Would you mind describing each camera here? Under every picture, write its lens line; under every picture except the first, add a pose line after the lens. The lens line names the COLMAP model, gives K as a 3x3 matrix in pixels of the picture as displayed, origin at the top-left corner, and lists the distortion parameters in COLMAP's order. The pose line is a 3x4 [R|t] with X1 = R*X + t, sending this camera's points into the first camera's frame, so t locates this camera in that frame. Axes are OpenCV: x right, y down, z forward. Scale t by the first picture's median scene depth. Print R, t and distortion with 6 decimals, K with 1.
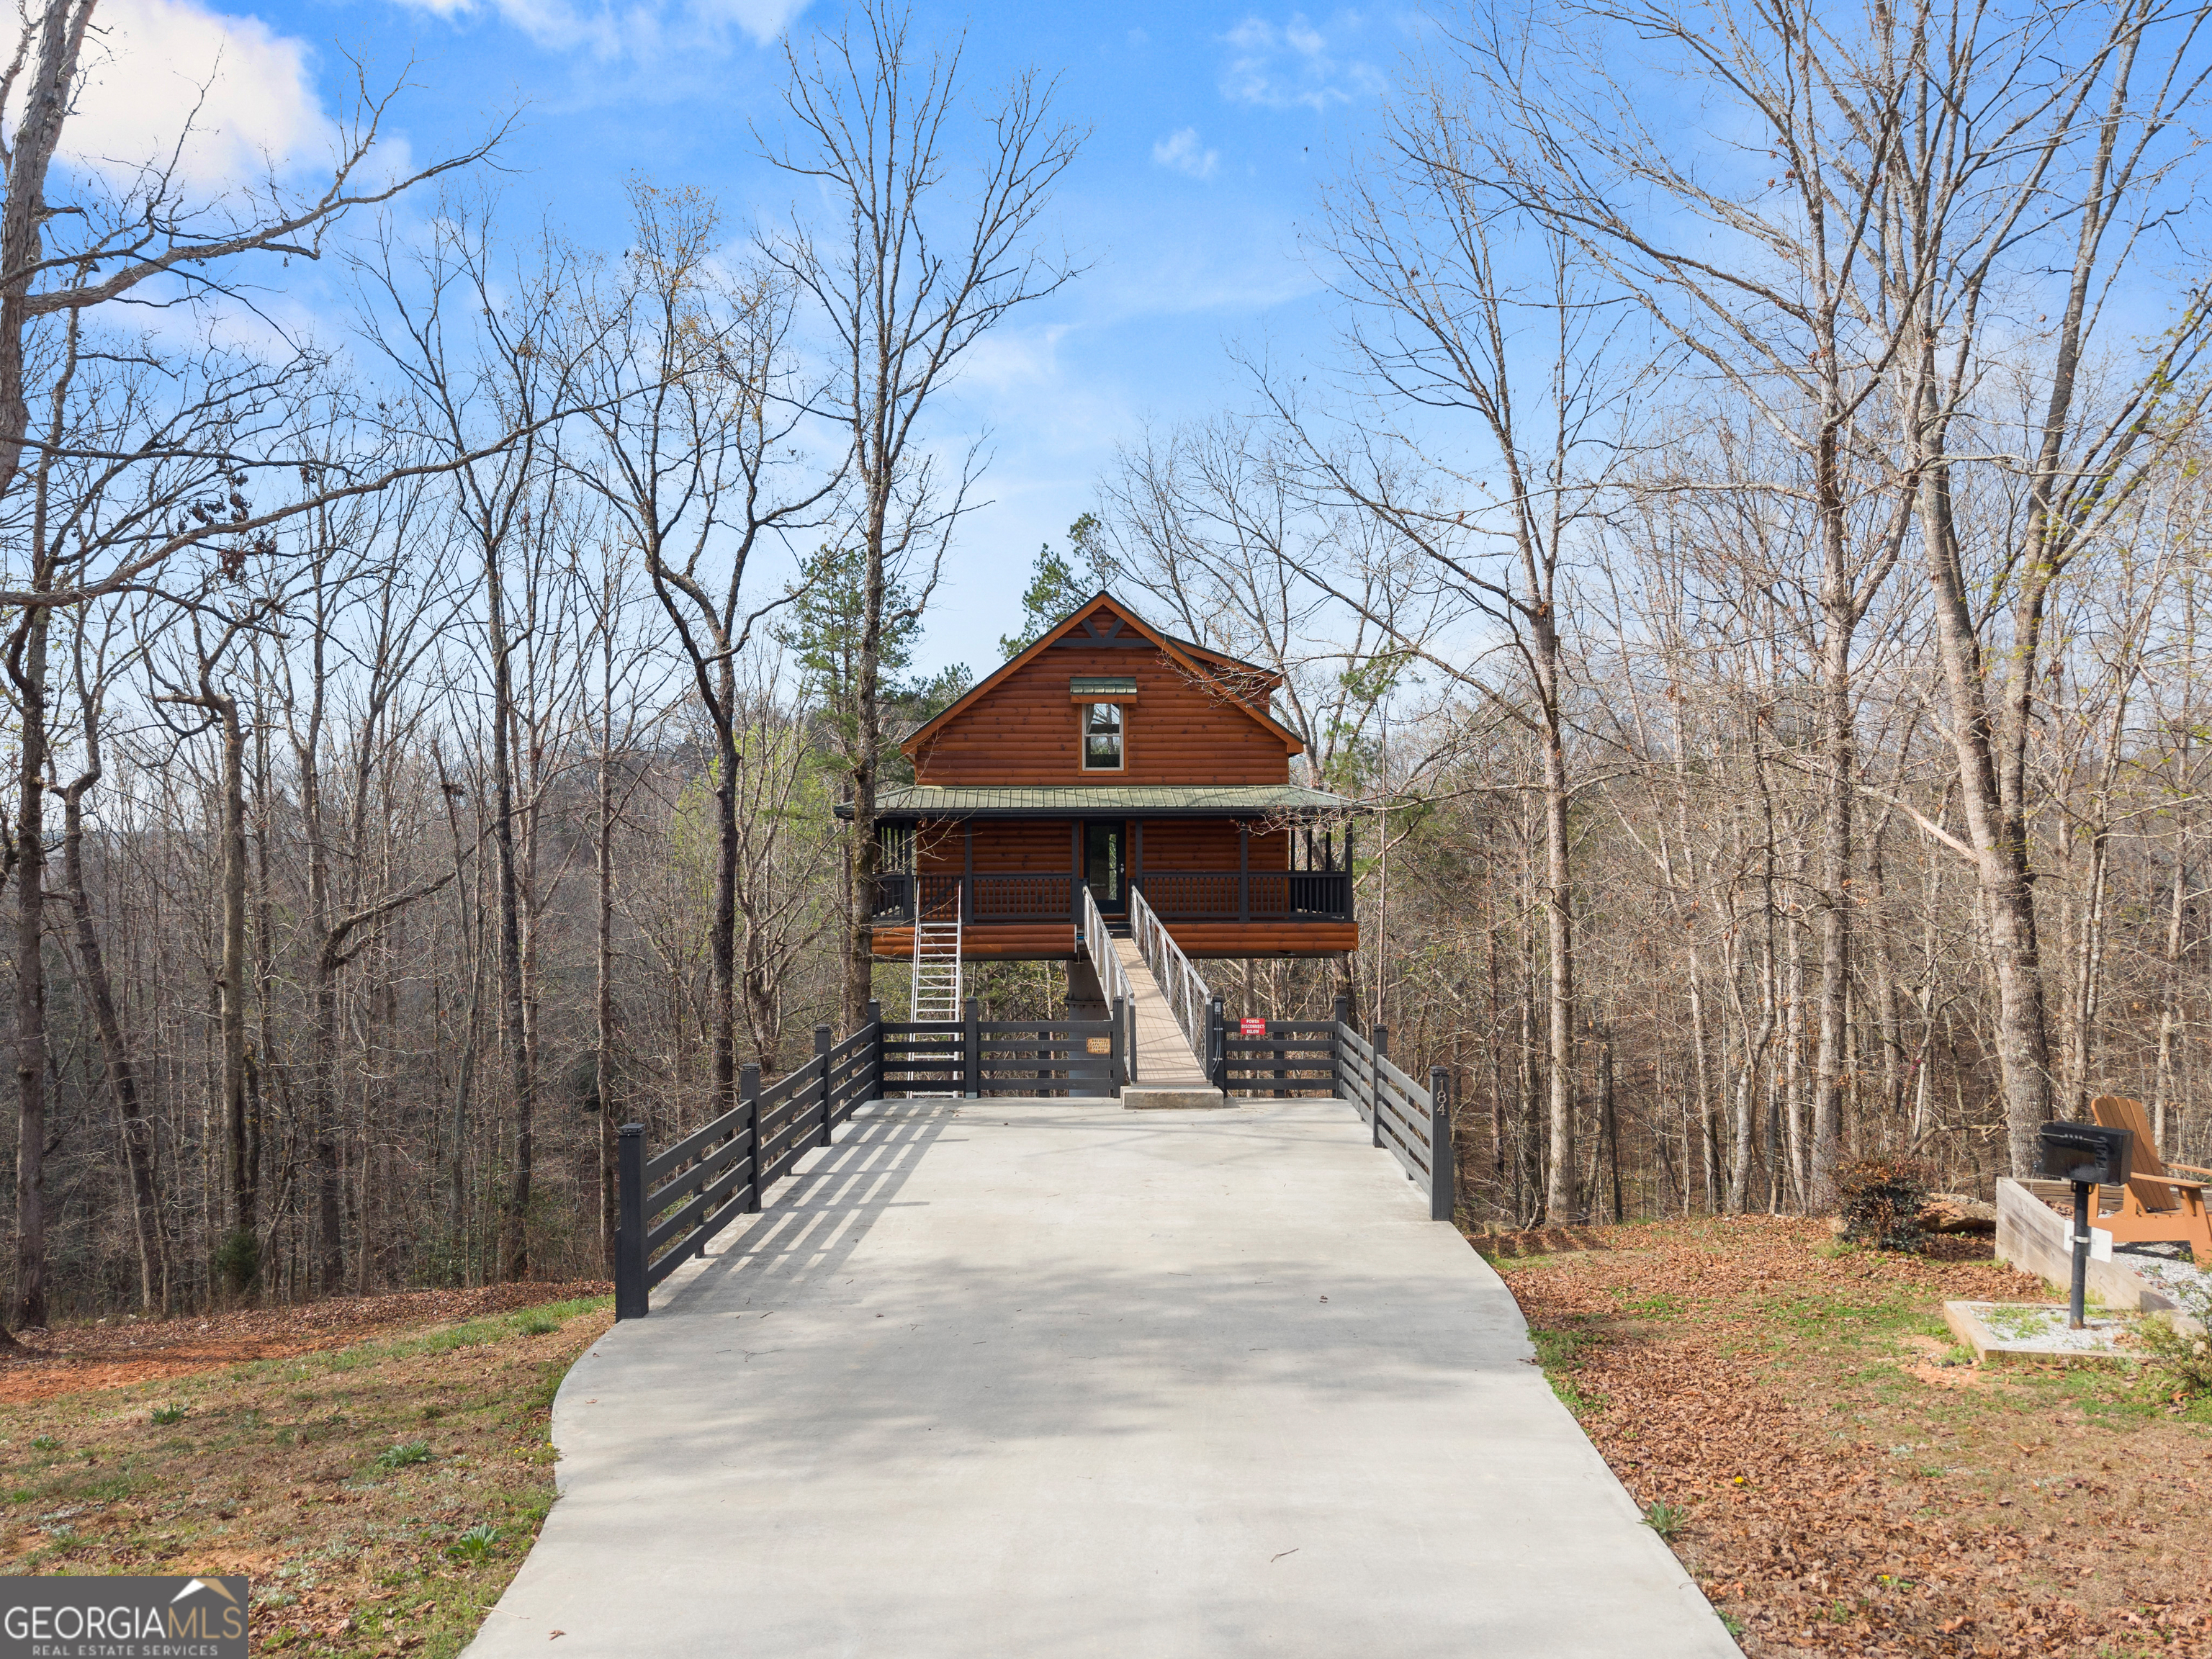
lens RADIAL K [[1515.7, 0, 1109.3], [0, 1515.7, 874.9], [0, 0, 1]] dist [0.006615, -0.003387]
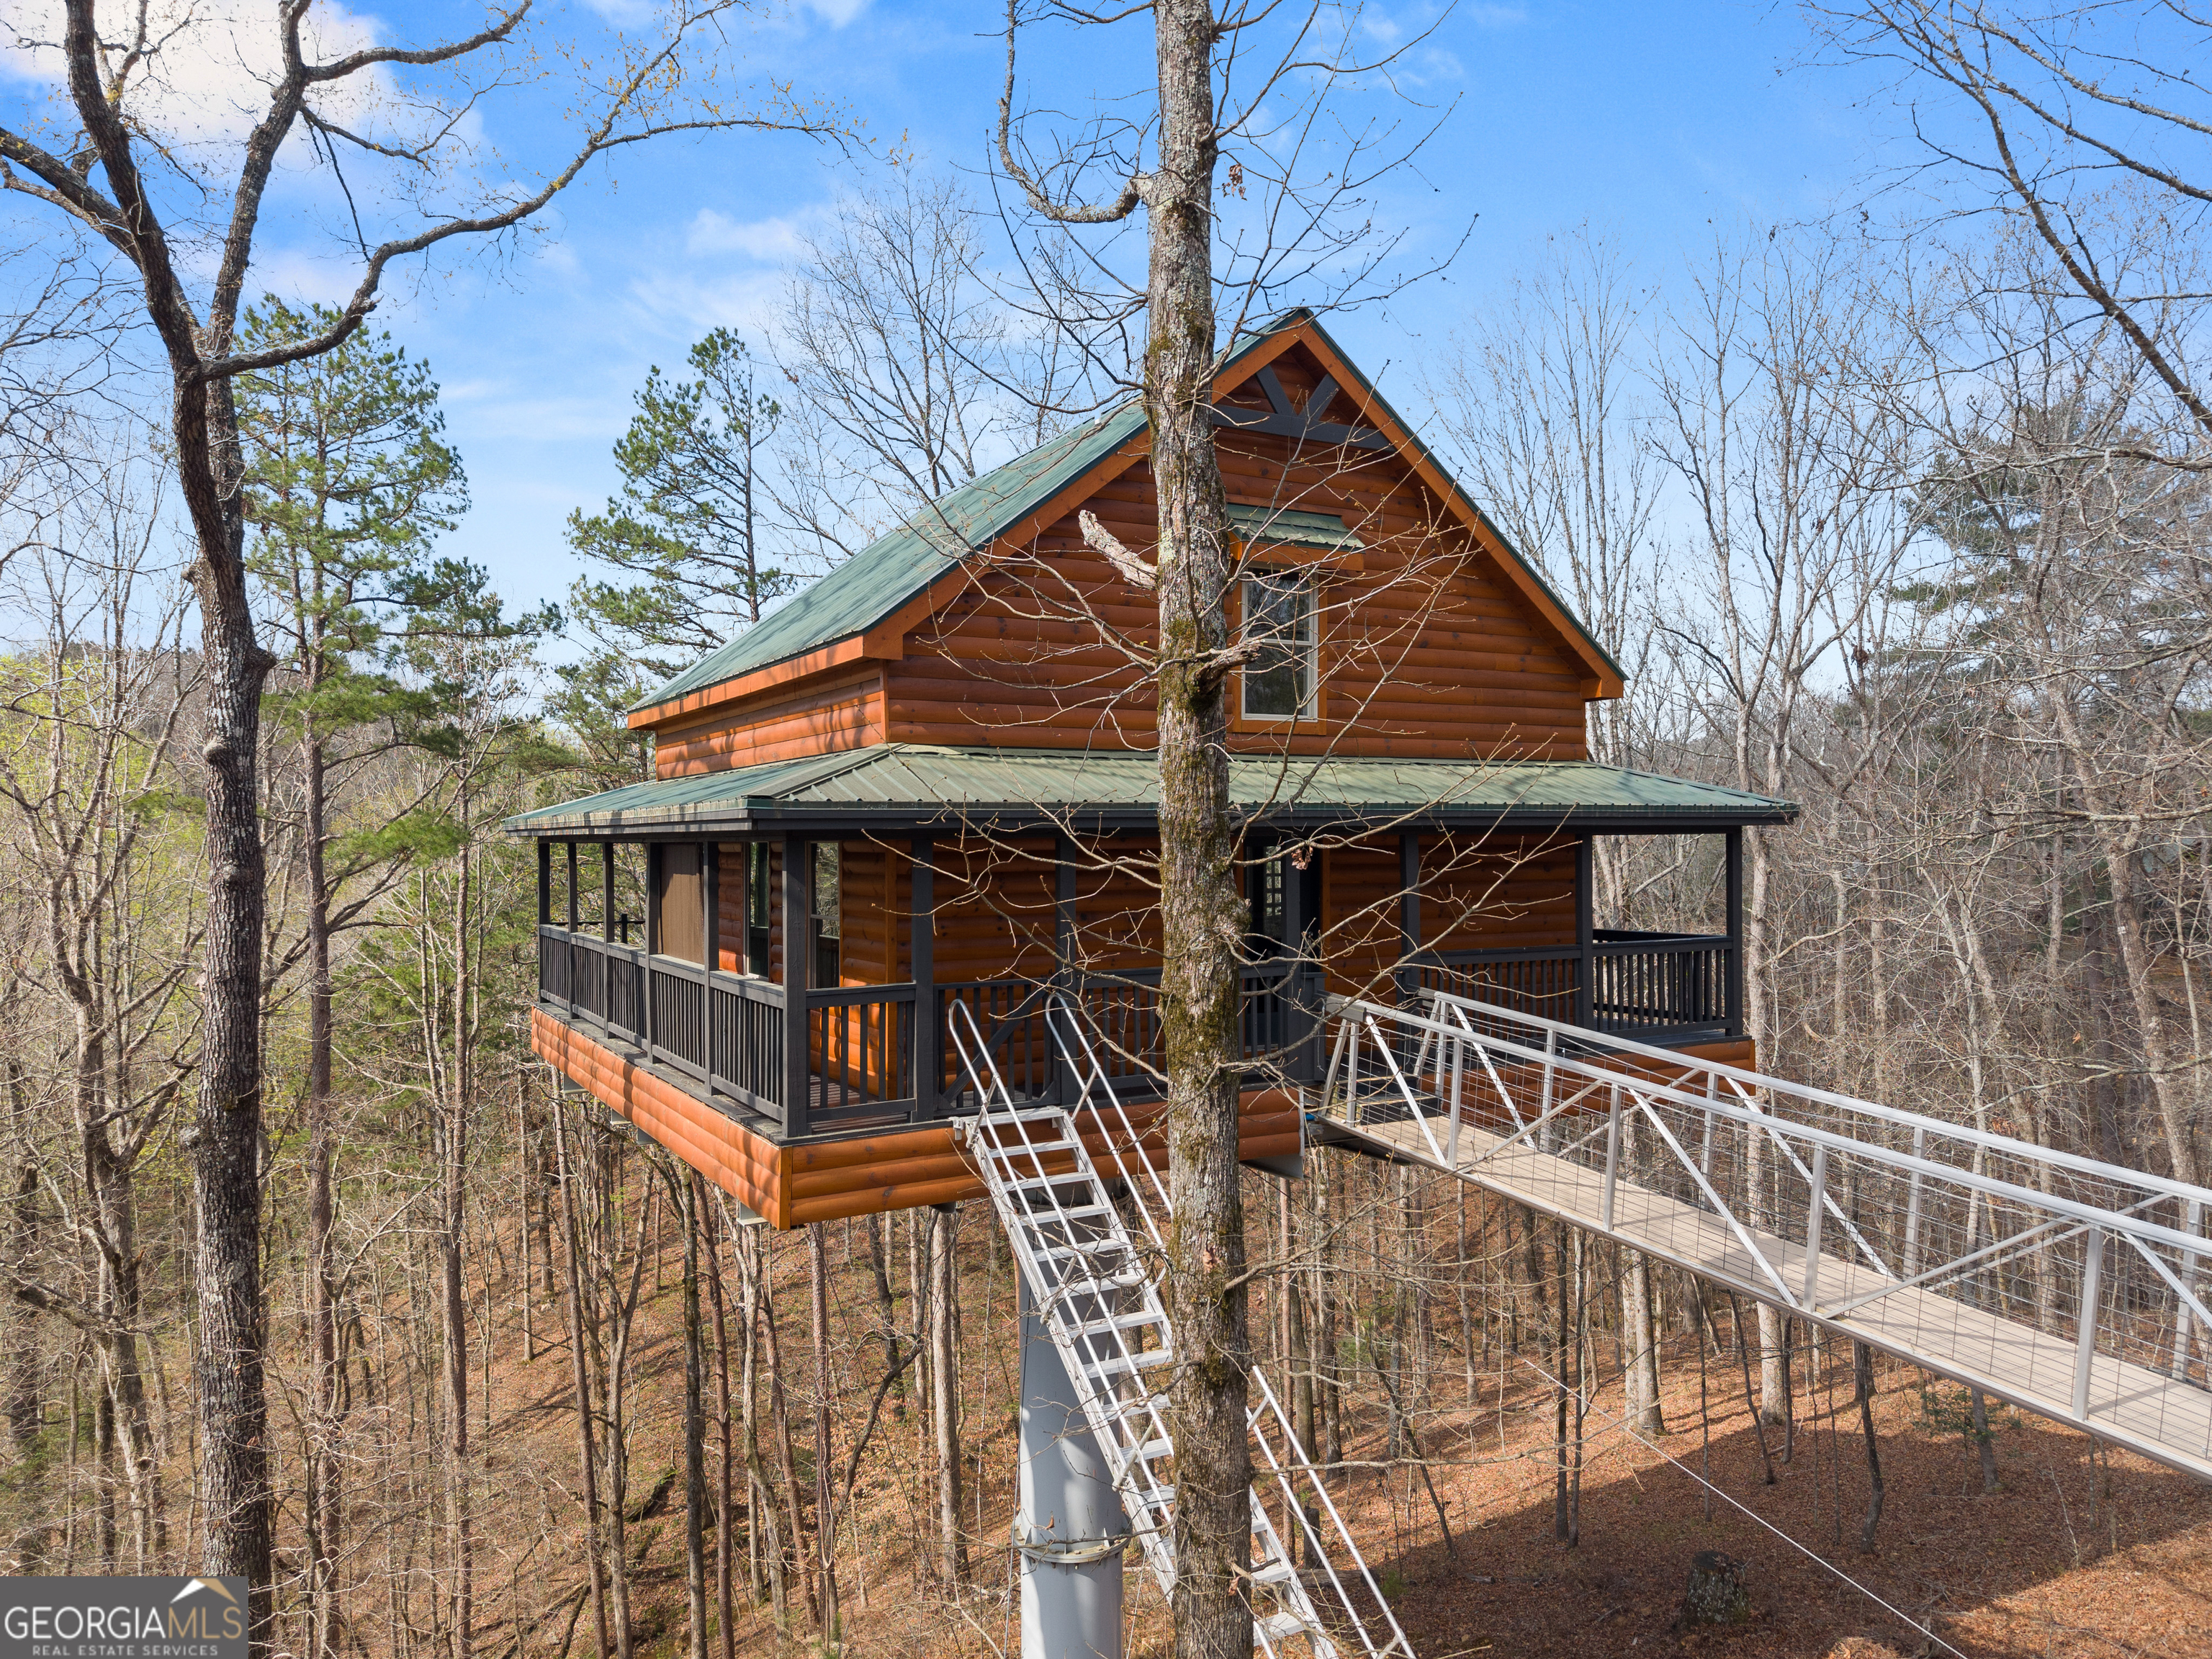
lens RADIAL K [[1506.8, 0, 1106.0], [0, 1506.8, 829.5], [0, 0, 1]] dist [0.004296, -0.002486]
pose [[0.898409, -0.000494, 0.439160, -0.251554], [0.010592, 0.999733, -0.020544, -0.029220], [-0.439032, 0.023108, 0.898174, 0.647141]]
